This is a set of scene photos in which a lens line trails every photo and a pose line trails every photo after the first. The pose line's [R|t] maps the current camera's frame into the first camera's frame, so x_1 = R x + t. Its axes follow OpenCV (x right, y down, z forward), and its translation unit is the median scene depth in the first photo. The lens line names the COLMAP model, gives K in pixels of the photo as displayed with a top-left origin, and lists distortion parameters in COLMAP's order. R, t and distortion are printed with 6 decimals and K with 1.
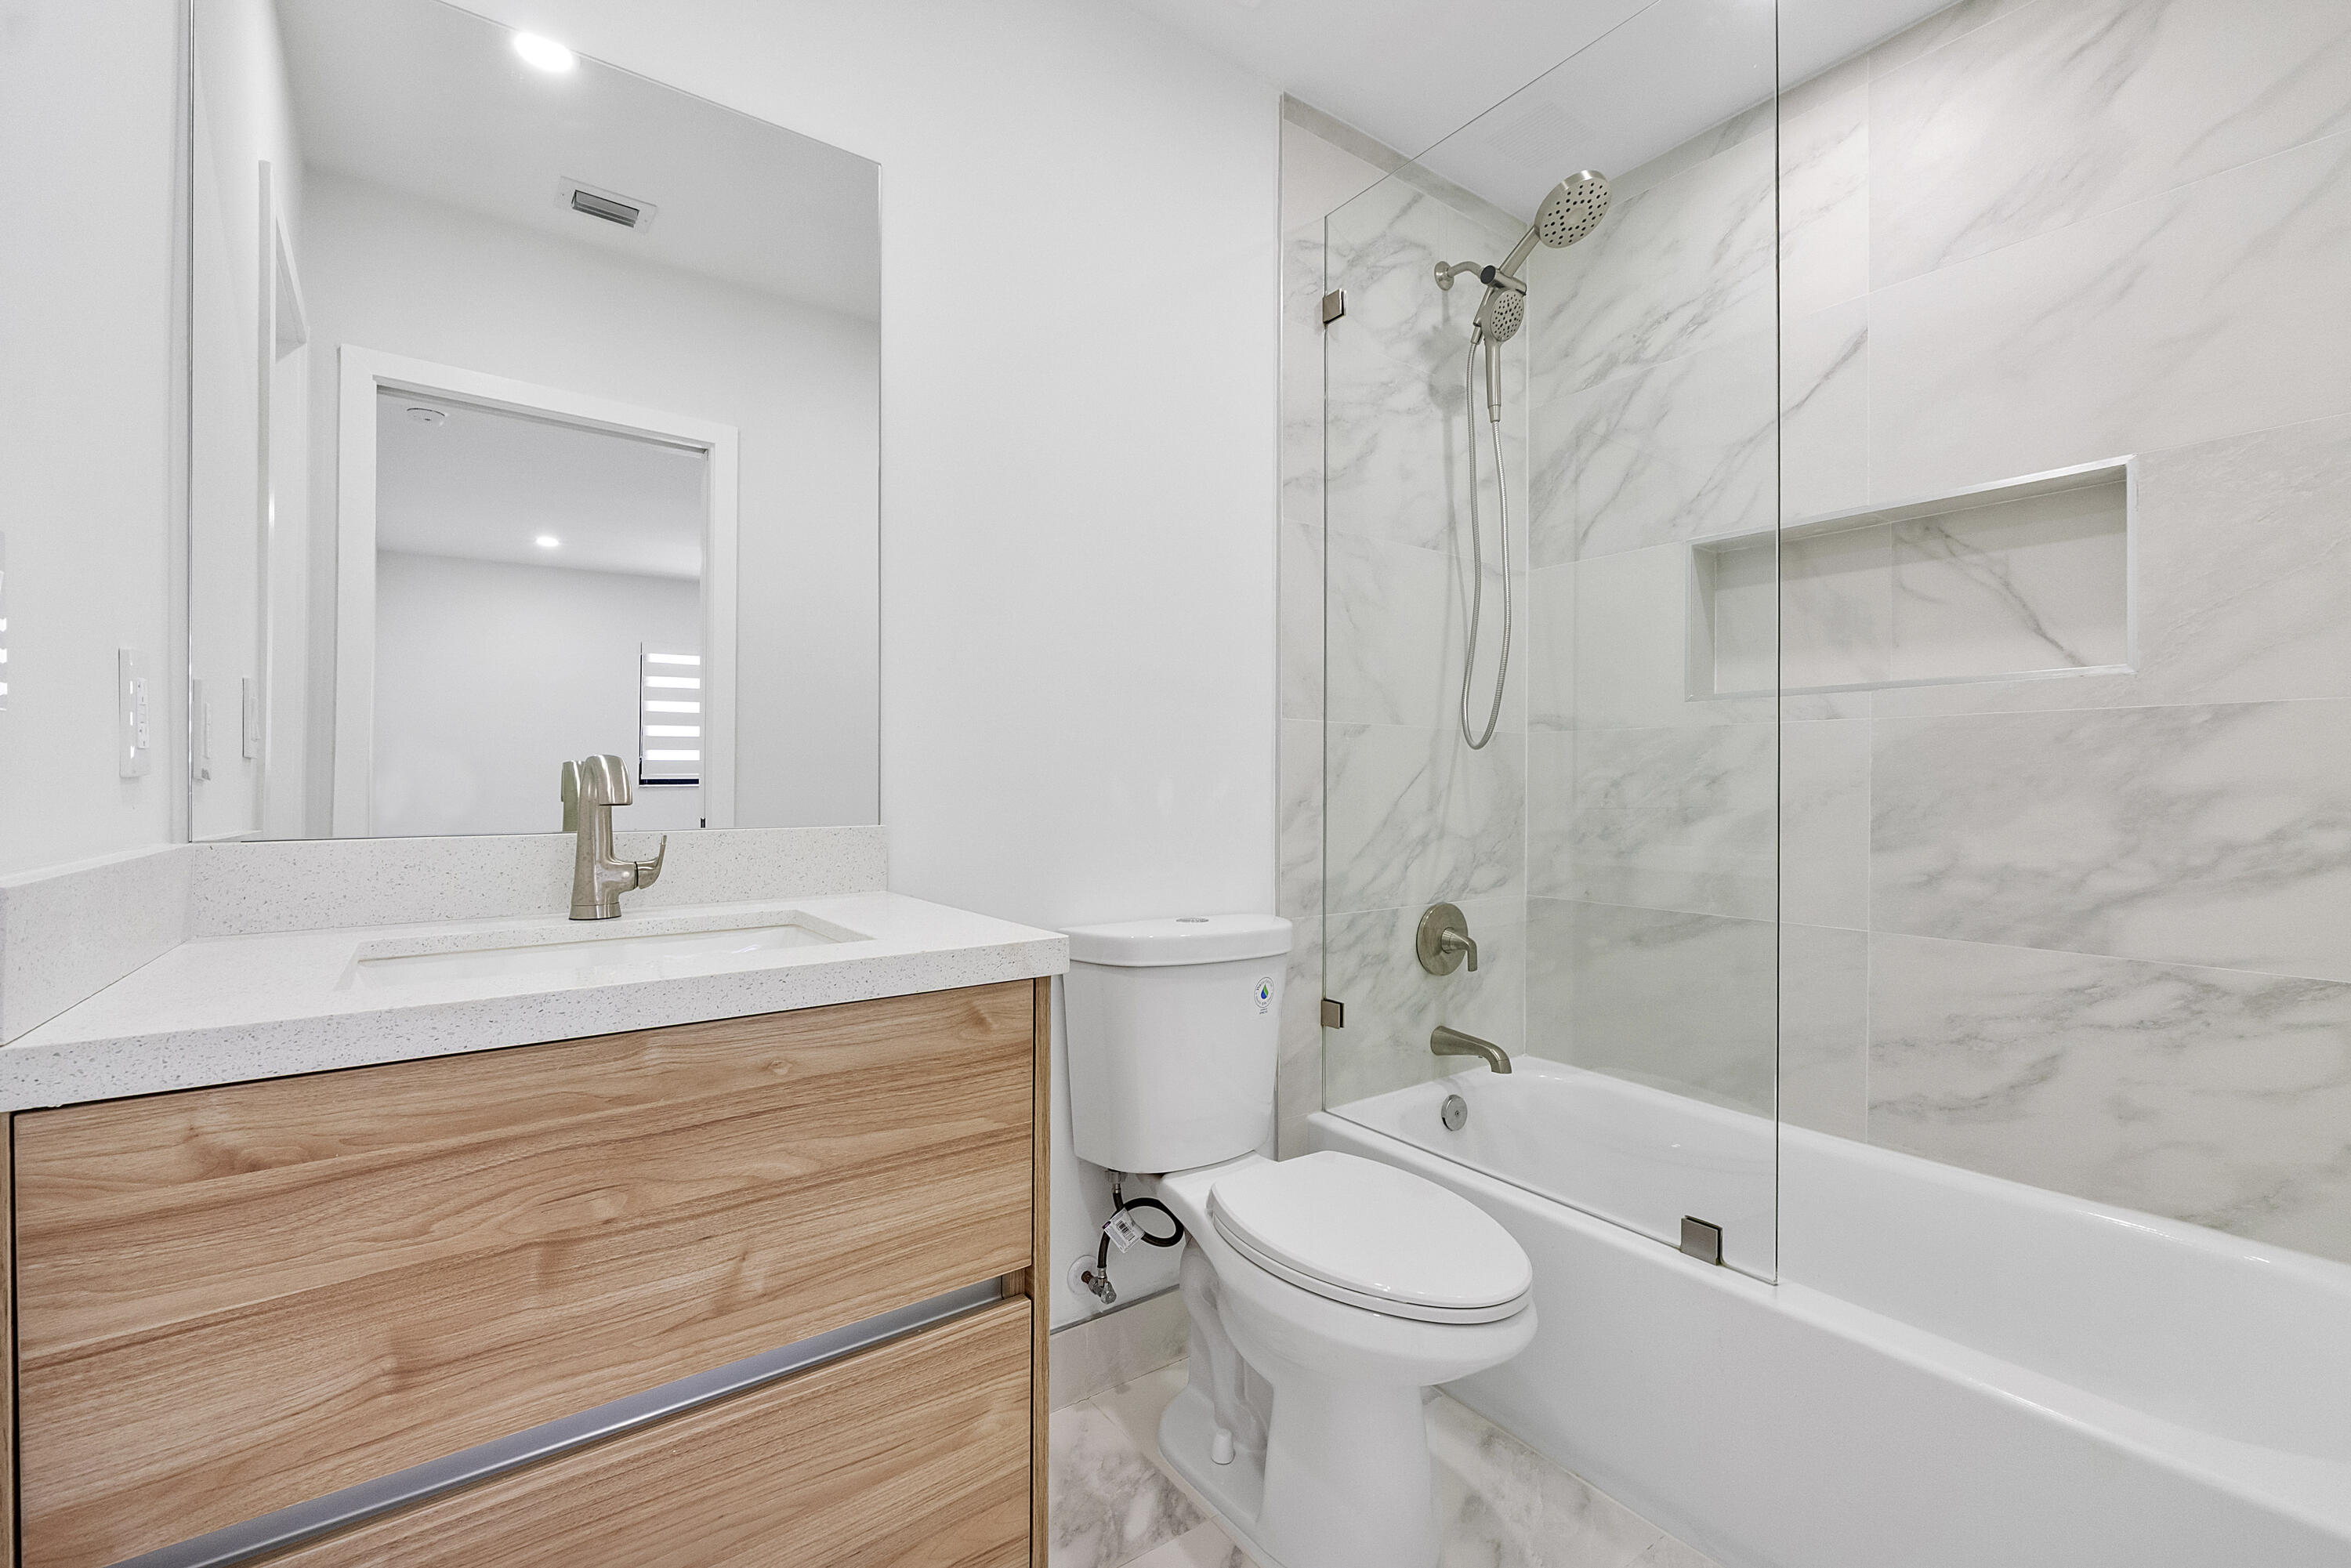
lens RADIAL K [[1023.3, 0, 1155.7], [0, 1023.3, 776.2], [0, 0, 1]] dist [-0.005348, -0.000532]
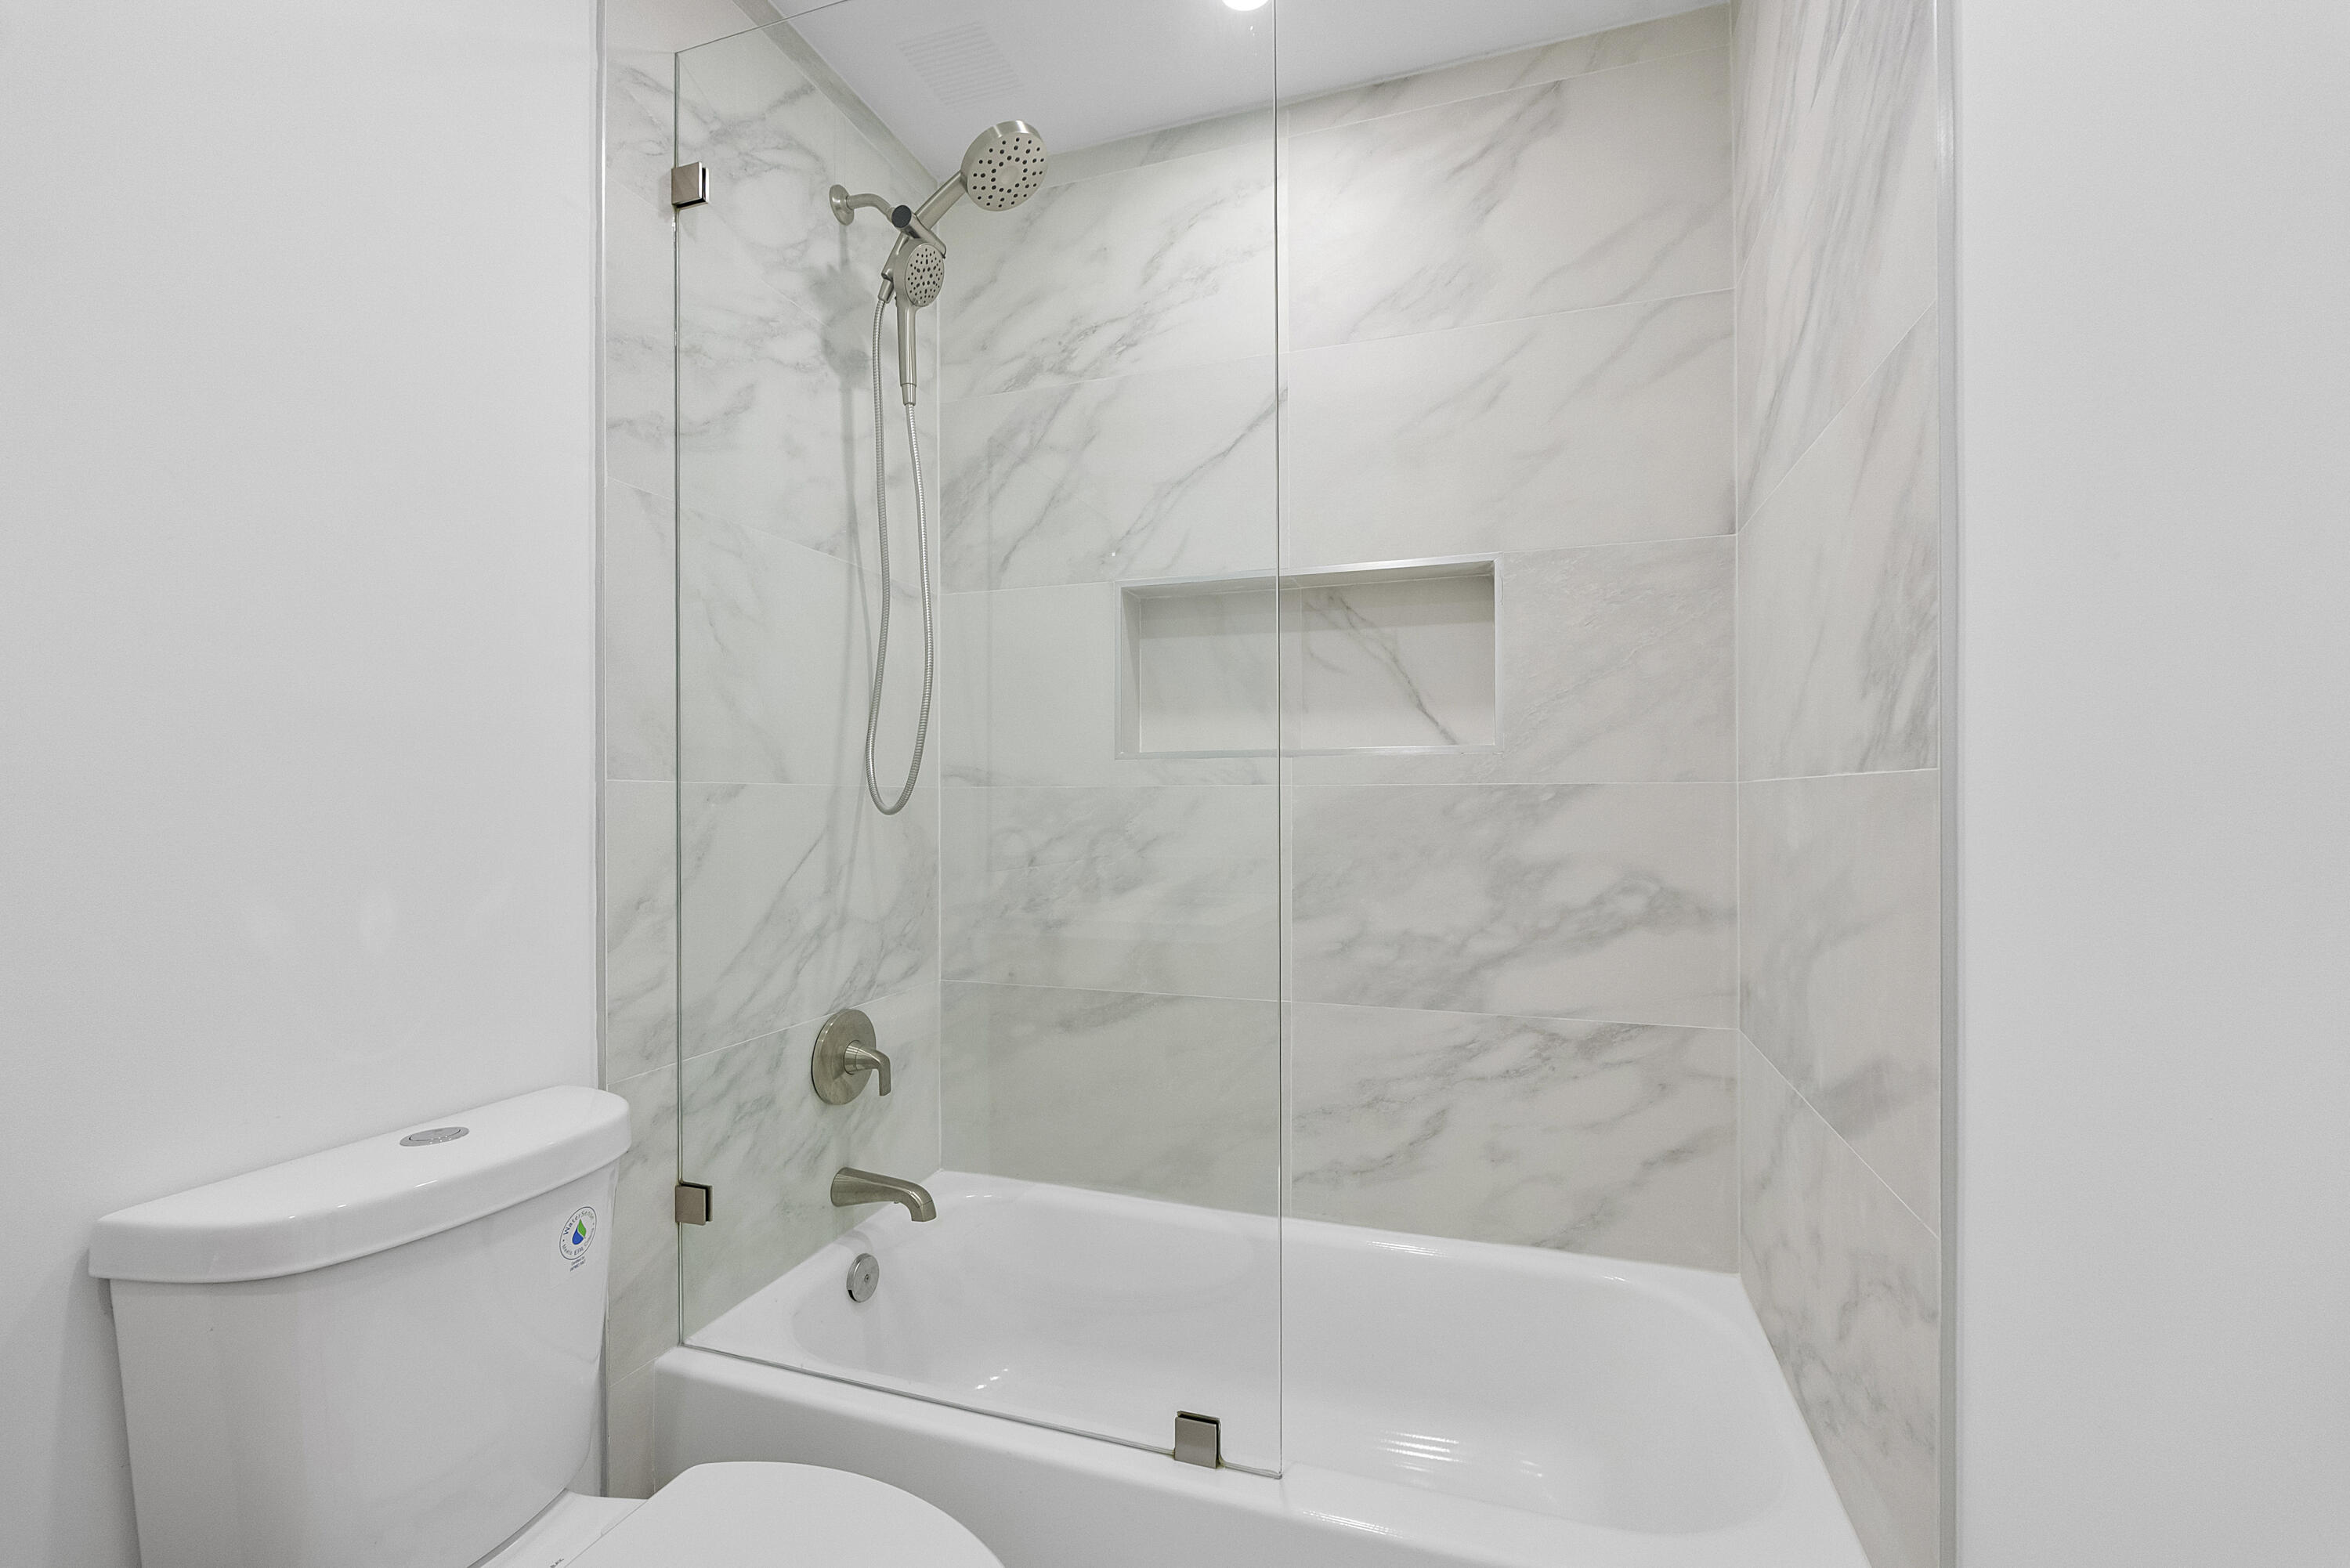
lens RADIAL K [[985.4, 0, 1175.0], [0, 985.4, 784.0], [0, 0, 1]] dist [-0.005615, -0.000568]
pose [[0.797879, -0.006600, 0.602781, 0.032801], [0.004236, 0.999977, 0.005342, -0.055179], [-0.602802, -0.001709, 0.797889, 0.269267]]
